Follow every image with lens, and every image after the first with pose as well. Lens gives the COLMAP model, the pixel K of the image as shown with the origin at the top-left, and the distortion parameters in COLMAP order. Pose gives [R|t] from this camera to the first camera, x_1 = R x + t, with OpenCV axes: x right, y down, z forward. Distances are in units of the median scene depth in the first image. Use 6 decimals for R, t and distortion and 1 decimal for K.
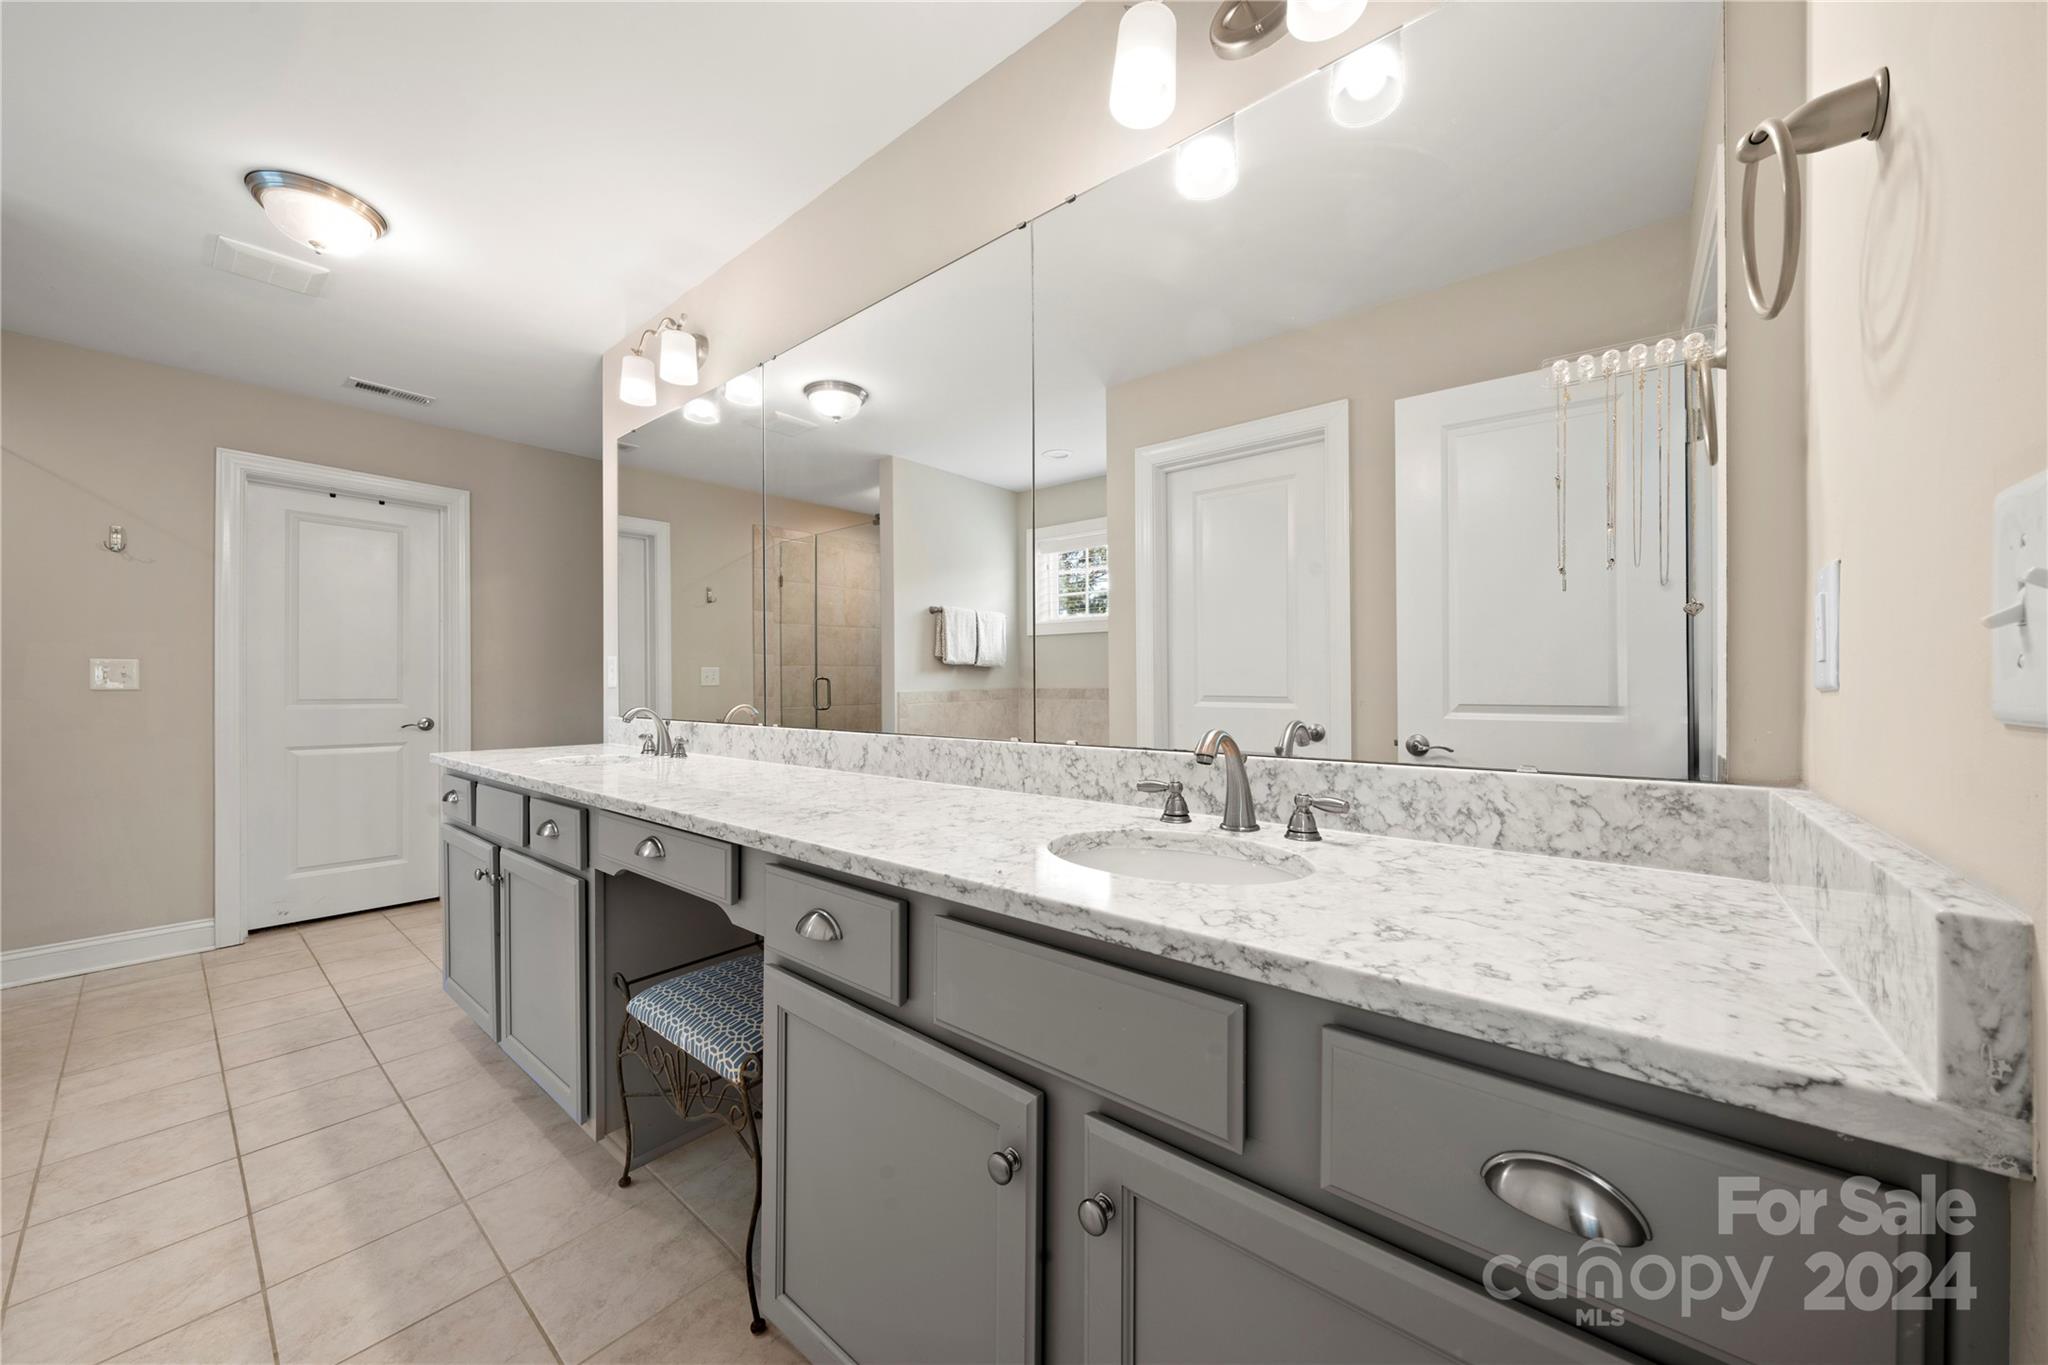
lens RADIAL K [[709.5, 0, 1026.8], [0, 709.5, 690.9], [0, 0, 1]] dist [-0.000678, -0.000007]
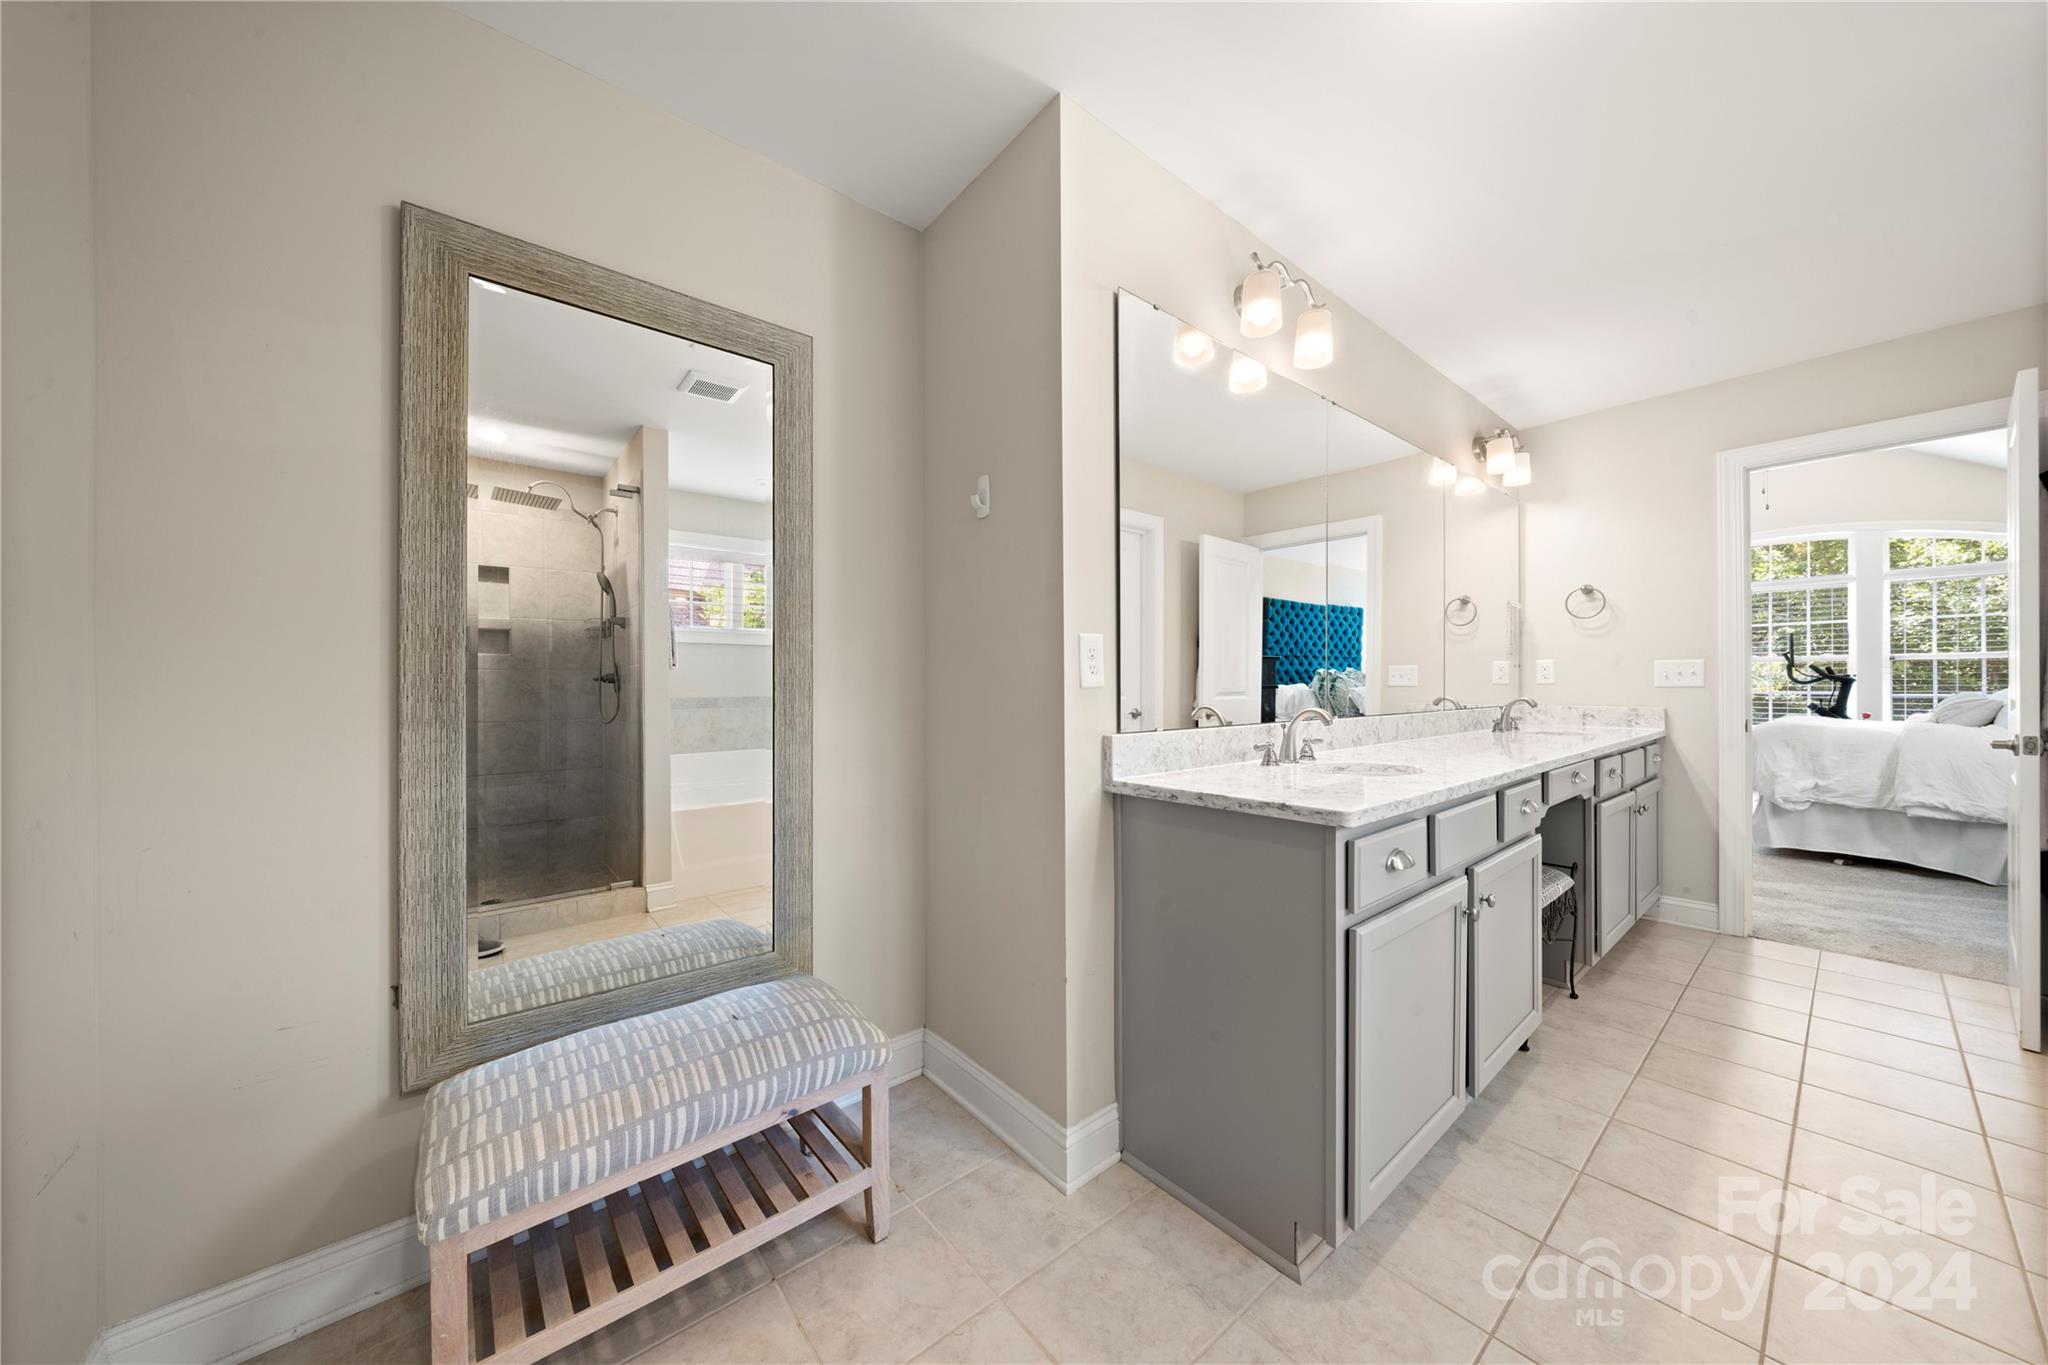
lens RADIAL K [[705.4, 0, 1019.8], [0, 705.4, 679.1], [0, 0, 1]] dist [0.000343, 0.000111]
pose [[0.182316, 0.005810, 0.983223, -1.703277], [0.002621, 0.999976, -0.006395, -0.015070], [-0.983236, 0.003743, 0.182297, 1.393680]]
